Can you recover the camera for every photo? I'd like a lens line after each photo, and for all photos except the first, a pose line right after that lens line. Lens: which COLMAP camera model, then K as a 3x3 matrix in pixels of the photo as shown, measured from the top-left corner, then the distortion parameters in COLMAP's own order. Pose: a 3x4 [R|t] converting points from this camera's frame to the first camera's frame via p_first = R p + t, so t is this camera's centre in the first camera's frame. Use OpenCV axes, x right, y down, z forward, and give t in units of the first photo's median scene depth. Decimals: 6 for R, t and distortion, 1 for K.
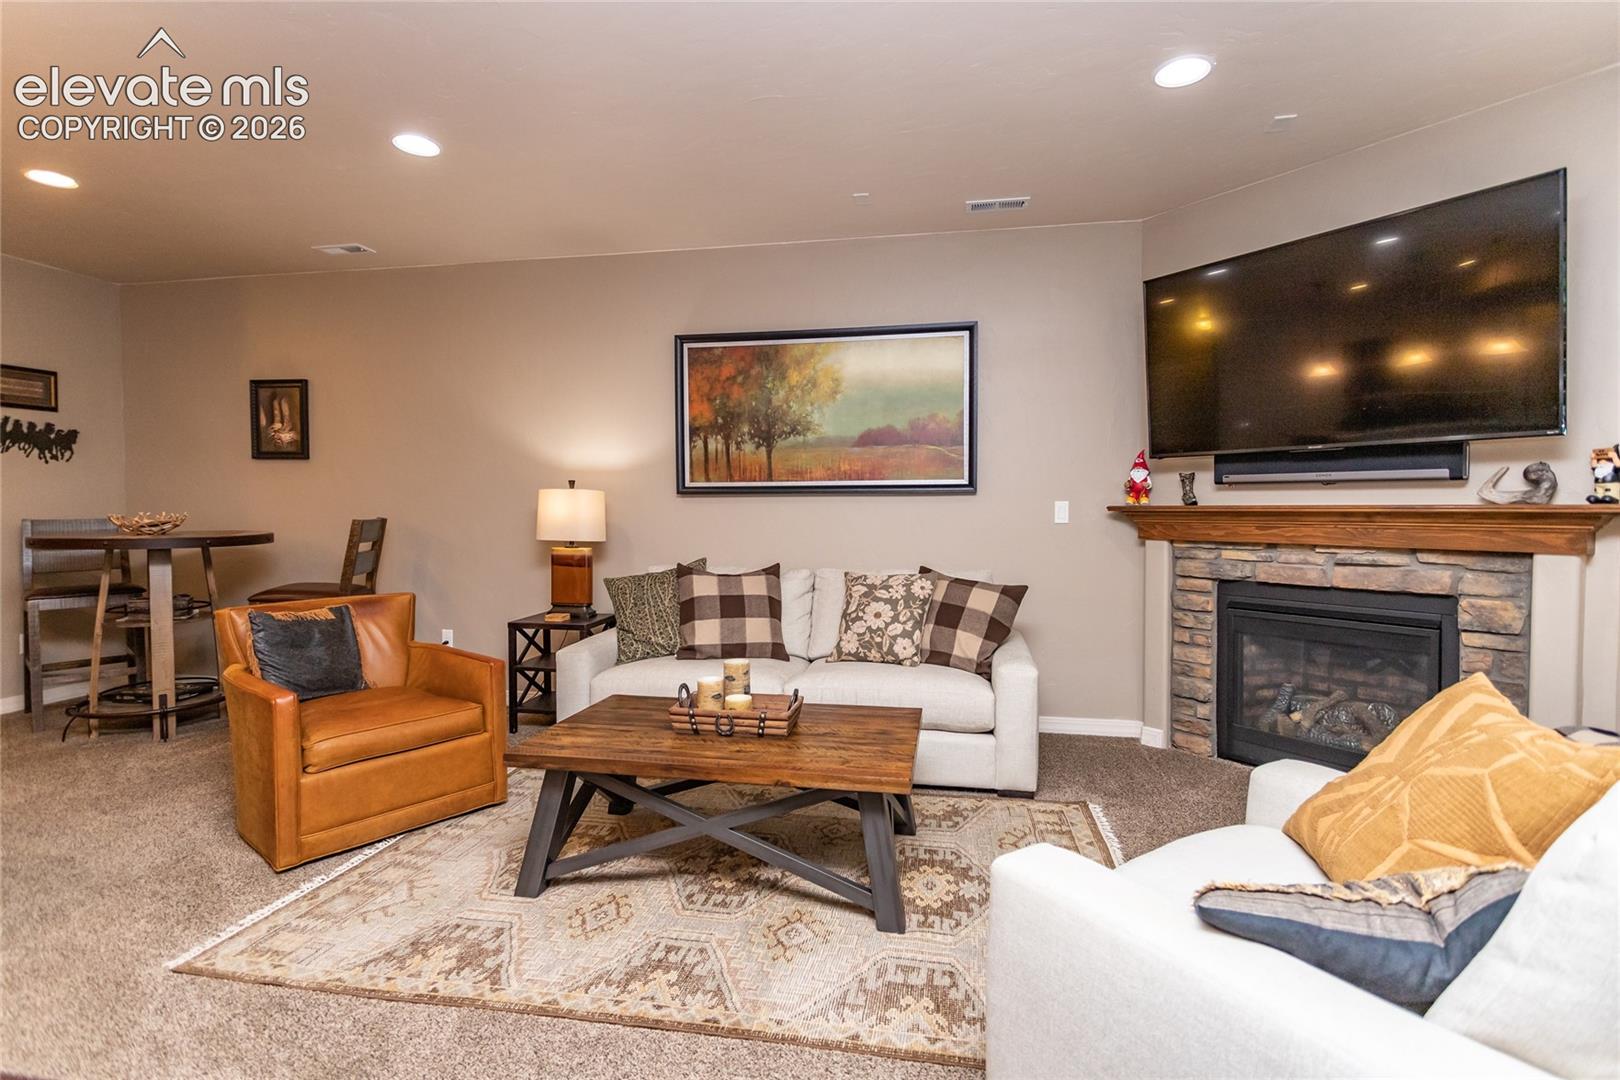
lens RADIAL K [[772.5, 0, 810.0], [0, 772.5, 540.0], [0, 0, 1]] dist [-0.000221, 0.000529]
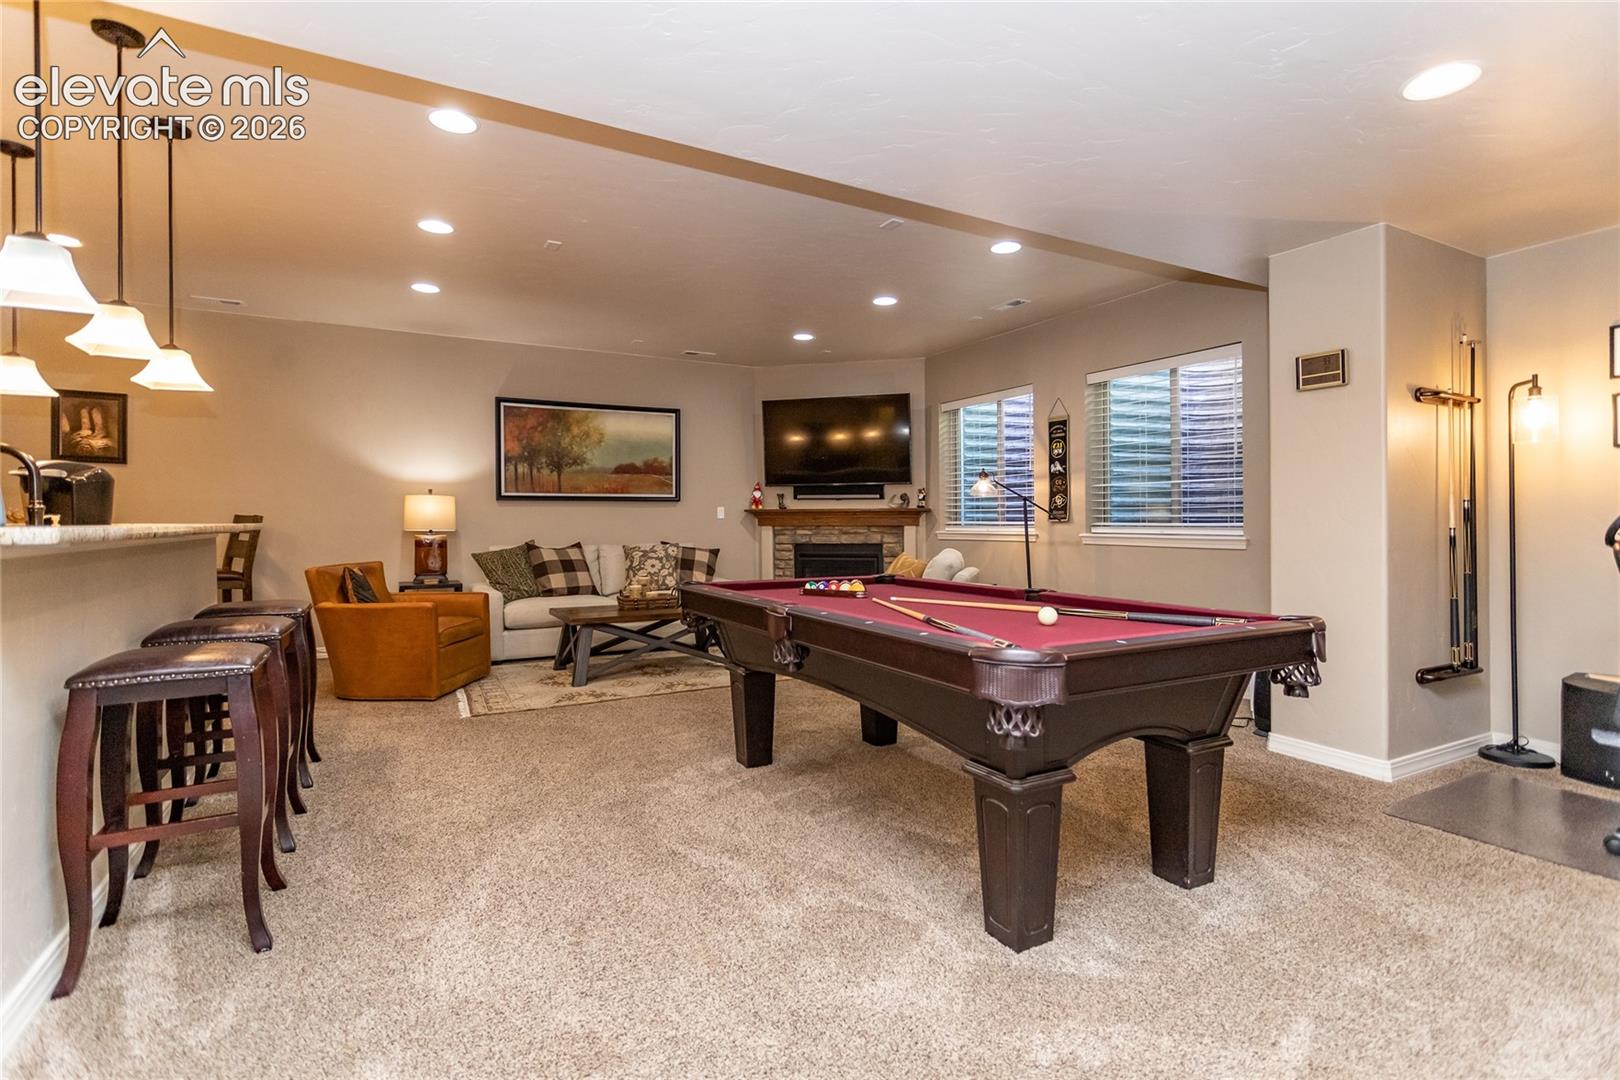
lens RADIAL K [[781.4, 0, 810.0], [0, 781.4, 540.0], [0, 0, 1]] dist [0.001815, 0.000202]
pose [[0.775722, -0.014857, 0.630900, -0.781087], [0.029392, 0.999489, -0.012602, 0.066999], [-0.630390, 0.028320, 0.775762, -0.685077]]
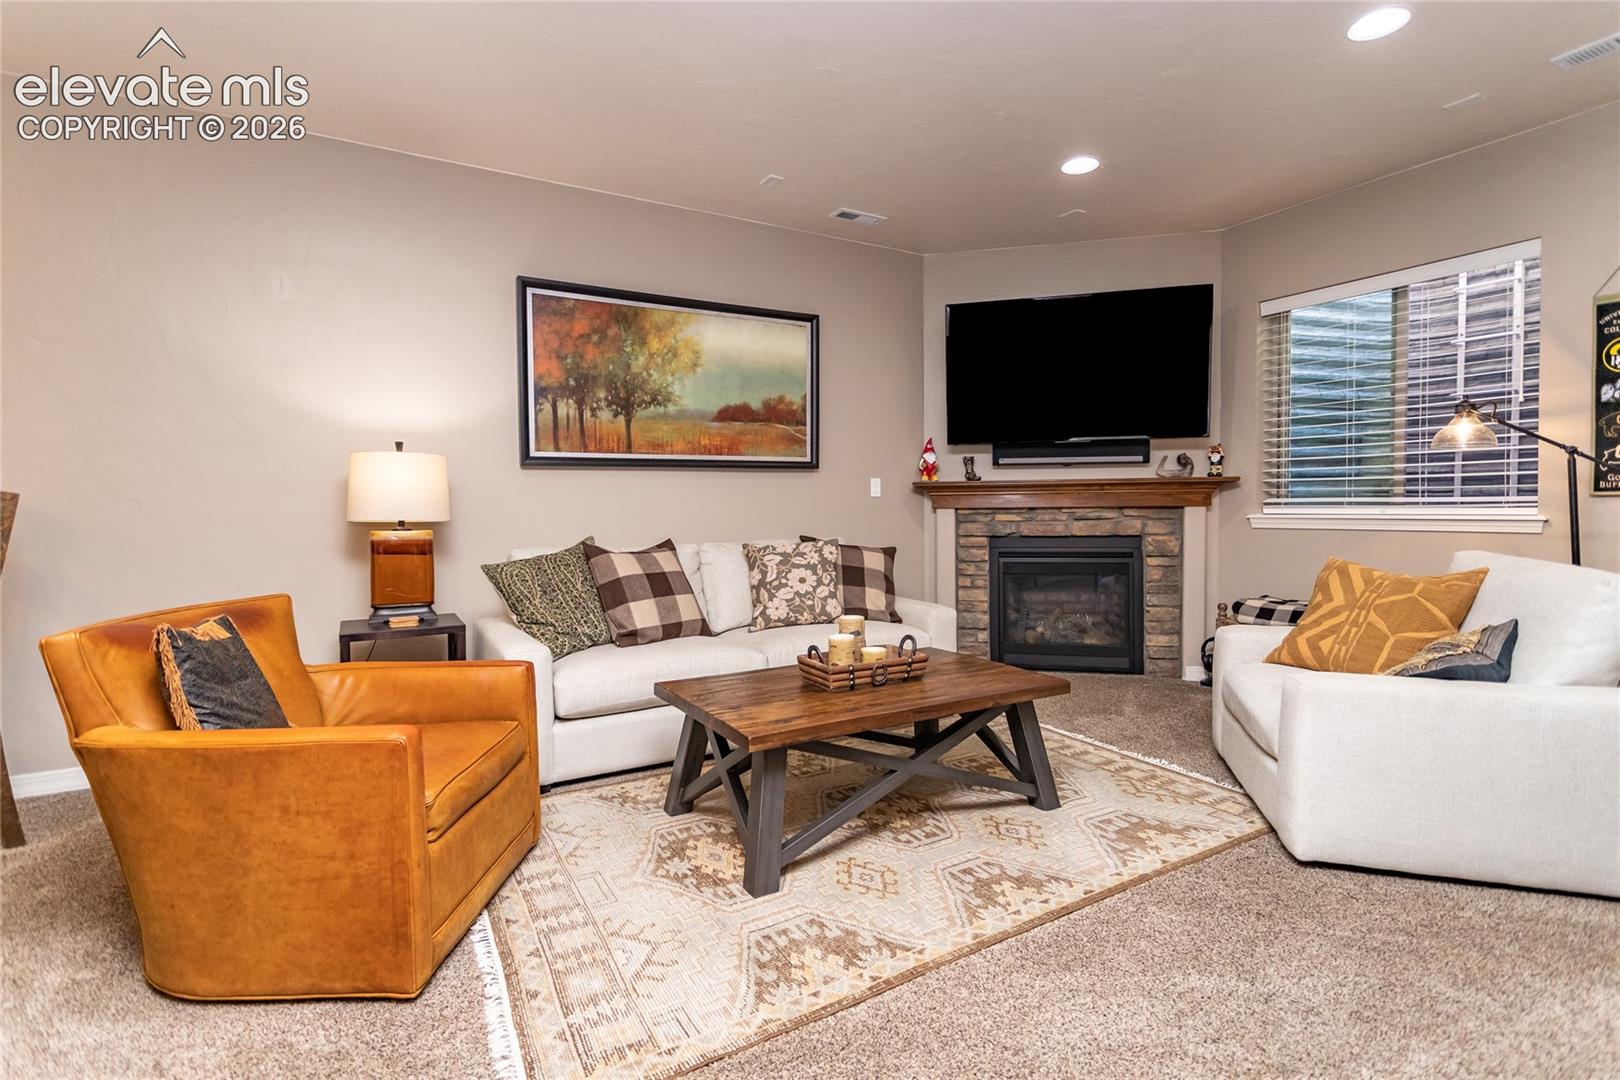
lens RADIAL K [[772.5, 0, 810.0], [0, 772.5, 540.0], [0, 0, 1]] dist [-0.000221, 0.000529]
pose [[0.756604, -0.035943, 0.652885, -0.571521], [0.037458, 0.999231, 0.011601, 0.029073], [-0.652800, 0.015679, 0.757368, 0.183054]]
